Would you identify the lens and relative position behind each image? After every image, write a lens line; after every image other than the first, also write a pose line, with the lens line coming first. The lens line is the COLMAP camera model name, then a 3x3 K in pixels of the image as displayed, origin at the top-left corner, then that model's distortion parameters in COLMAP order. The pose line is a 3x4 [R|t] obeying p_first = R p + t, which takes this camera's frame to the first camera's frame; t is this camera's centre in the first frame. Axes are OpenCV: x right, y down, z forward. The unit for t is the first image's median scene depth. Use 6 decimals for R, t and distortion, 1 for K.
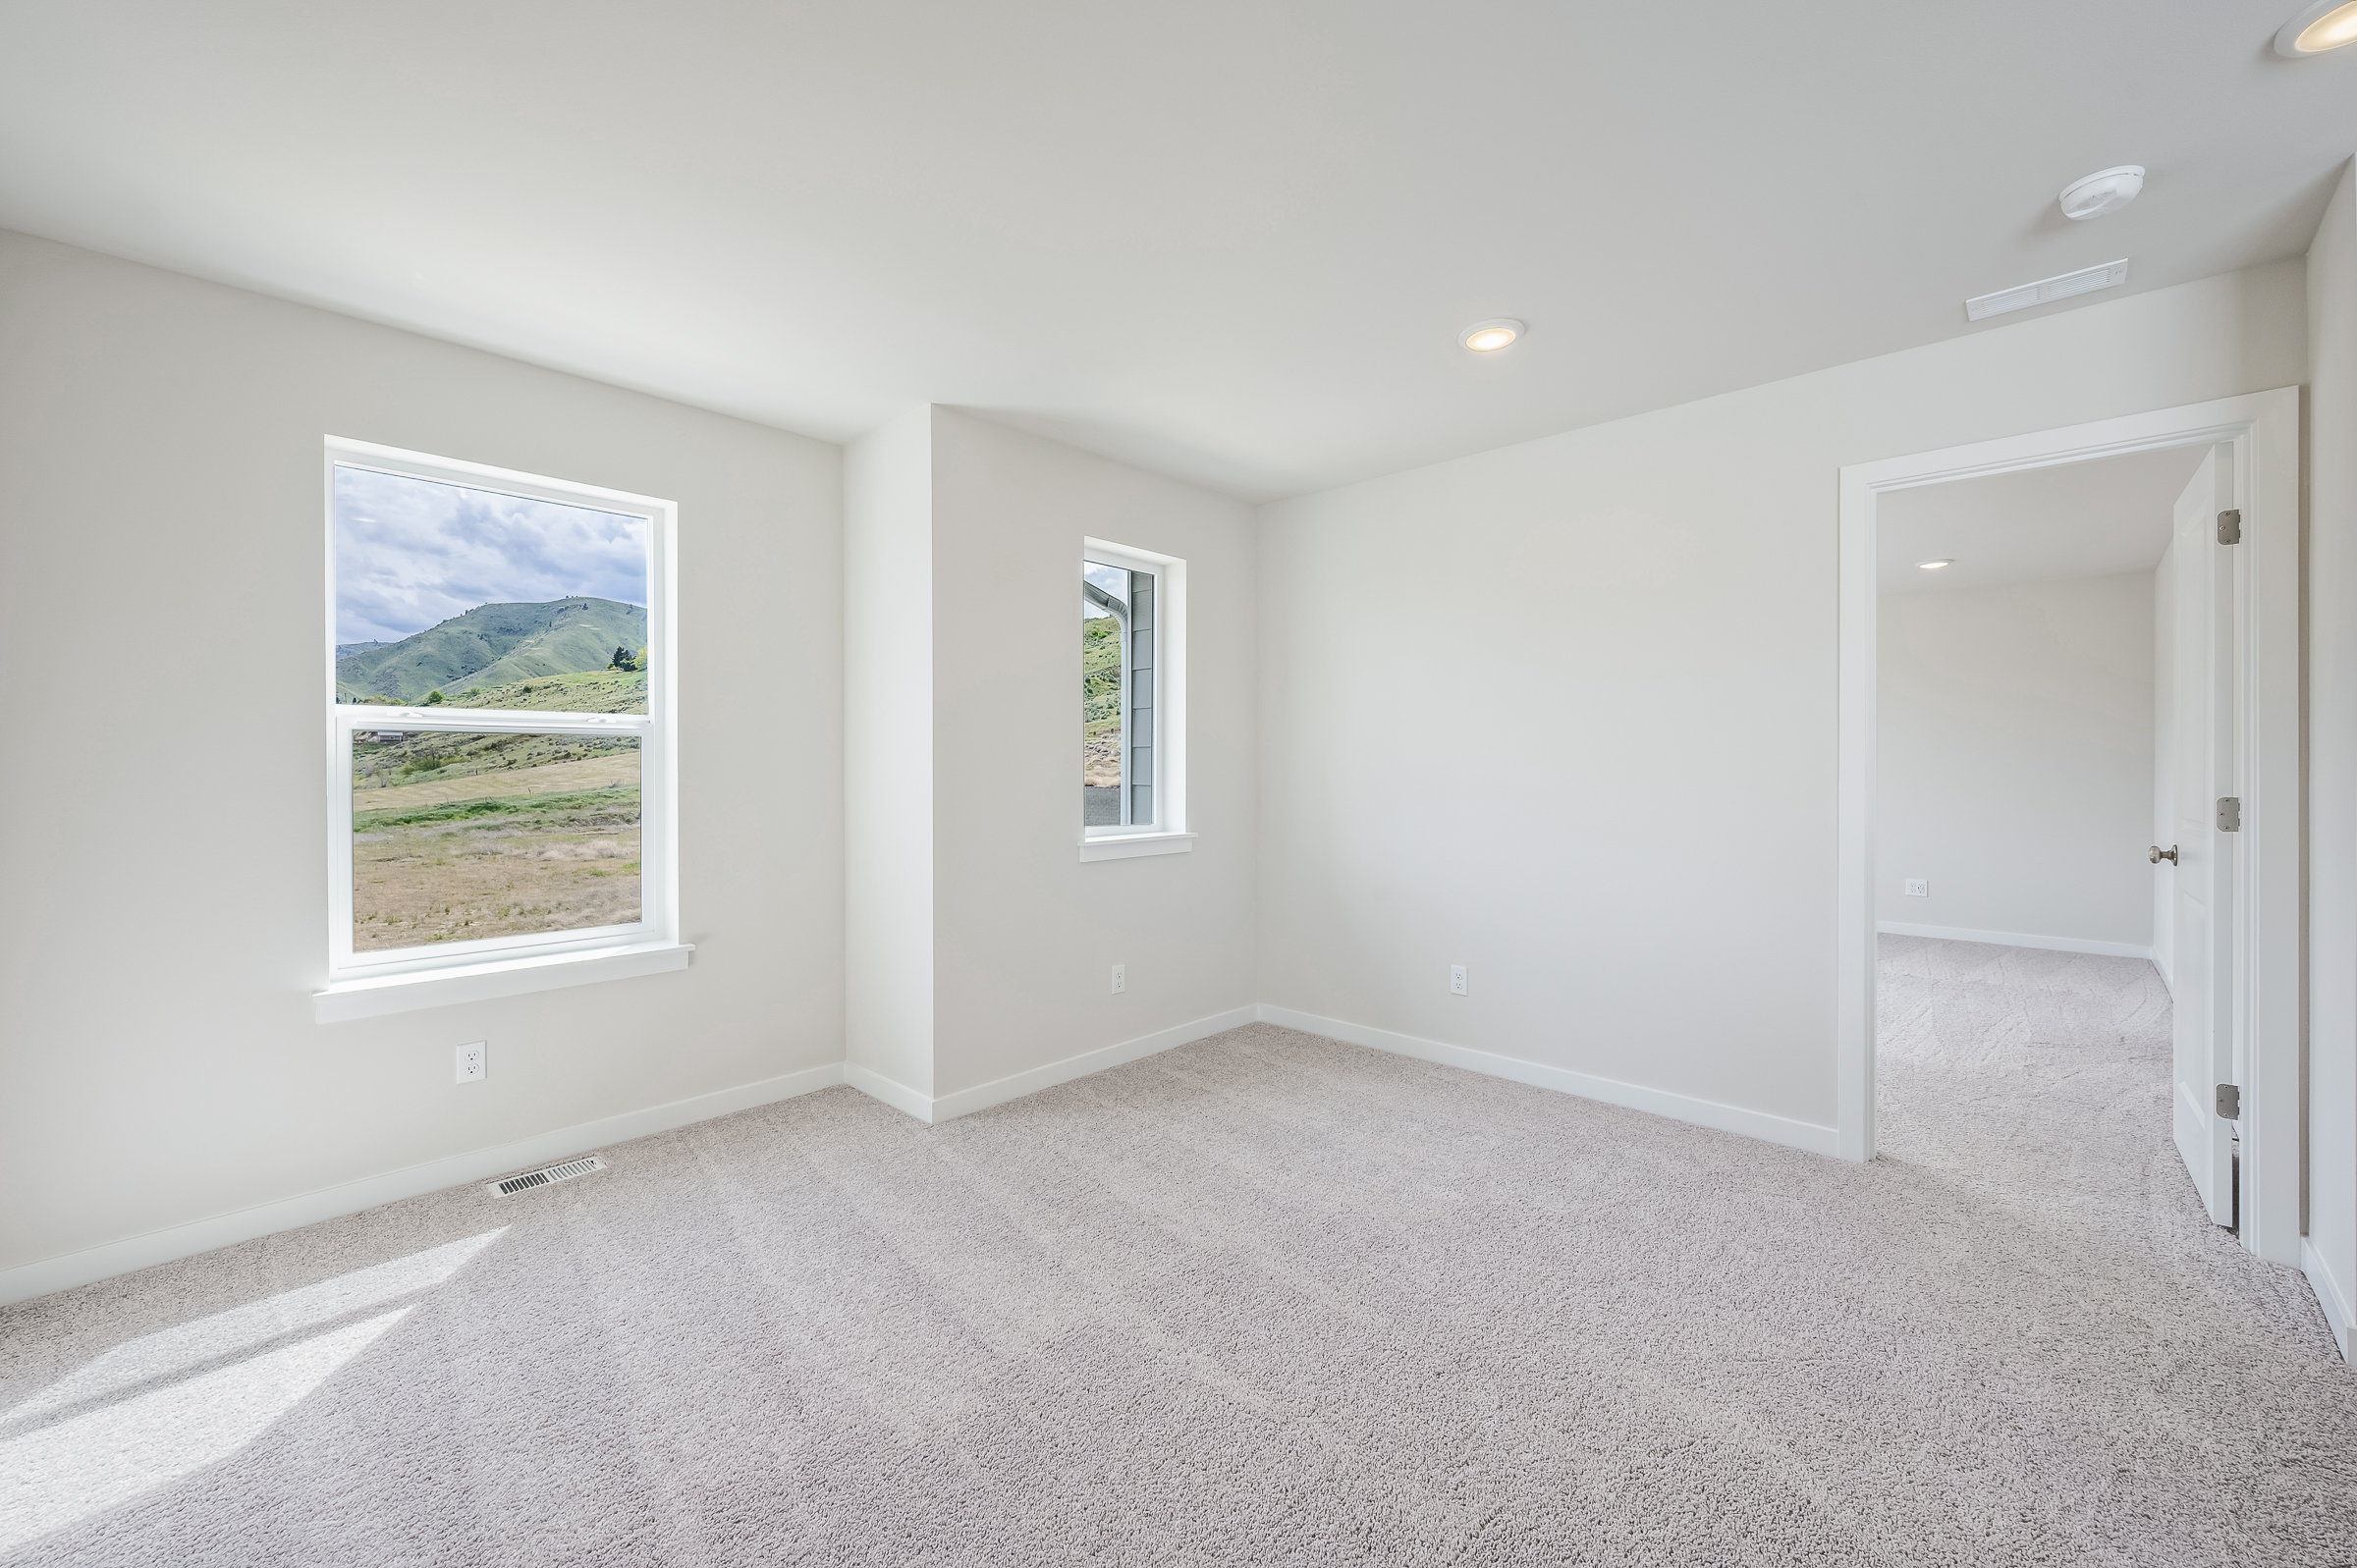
lens RADIAL K [[956.1, 0, 1172.0], [0, 956.1, 761.1], [0, 0, 1]] dist [0.017597, -0.000240]
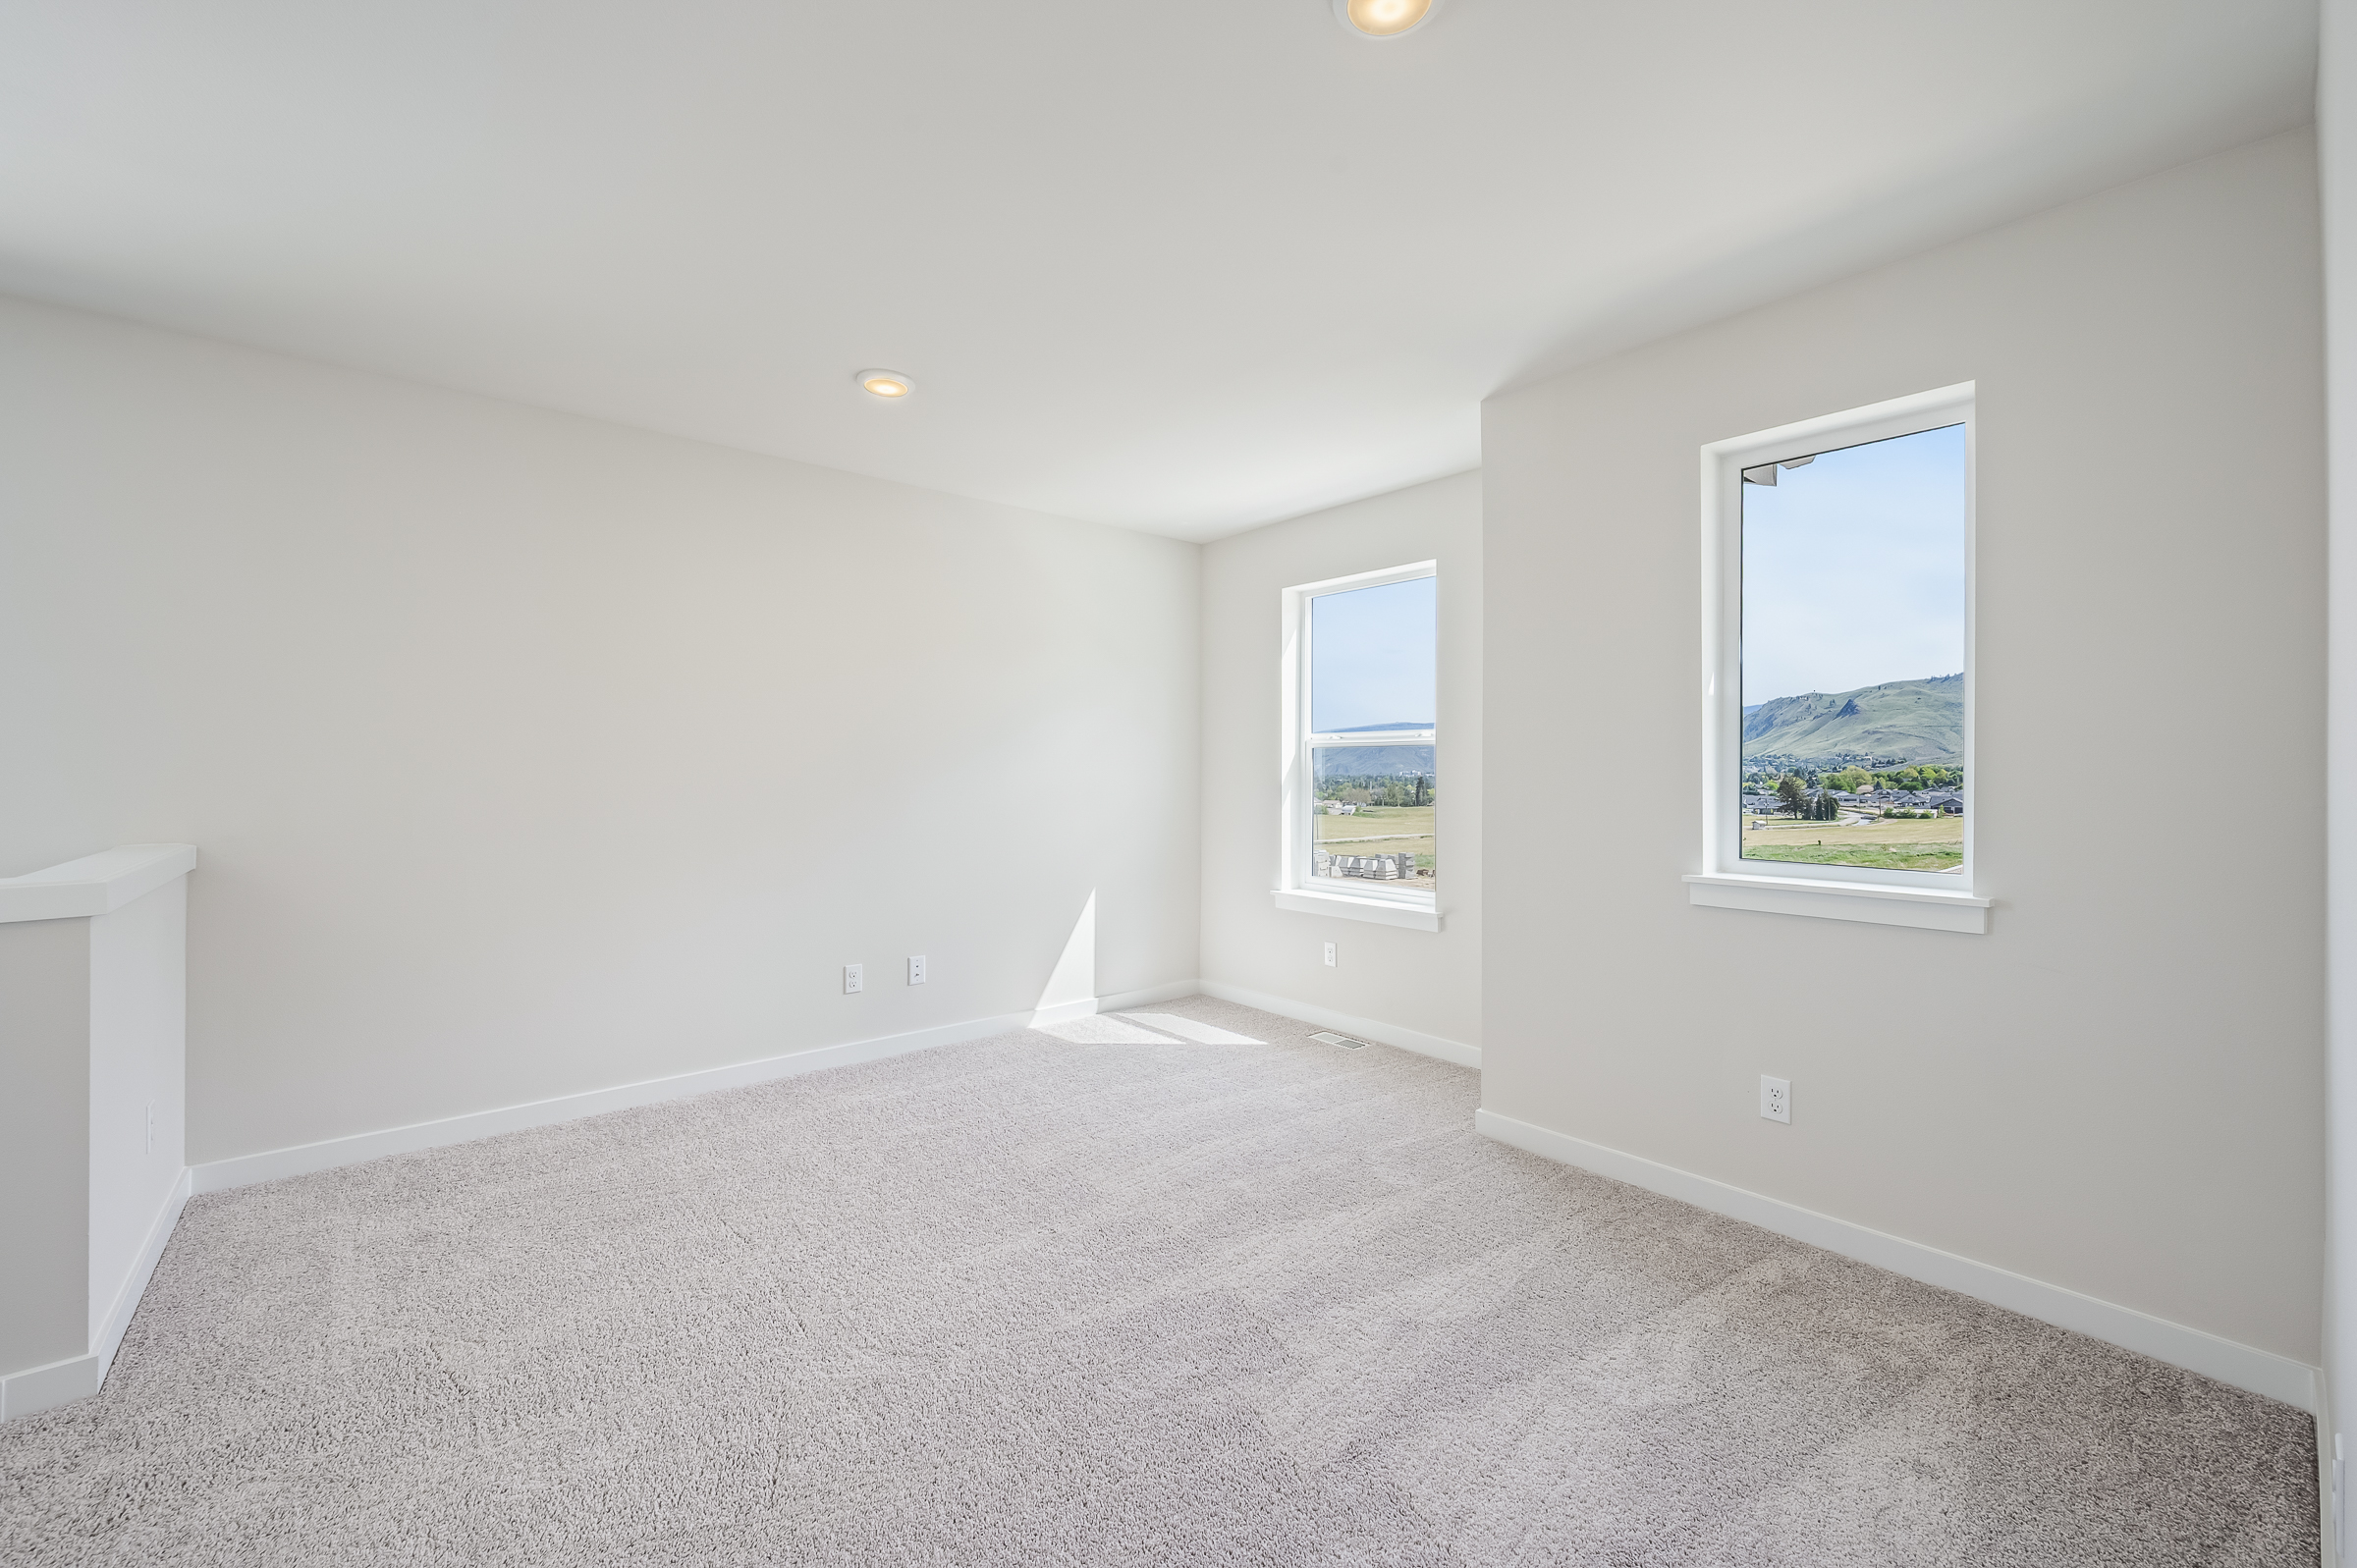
lens RADIAL K [[956.1, 0, 1172.0], [0, 956.1, 761.1], [0, 0, 1]] dist [0.017597, -0.000240]
pose [[-0.119656, -0.008429, -0.992780, 0.888903], [0.005374, 0.999944, -0.009137, 0.005122], [0.992801, -0.006429, -0.119604, 0.935214]]
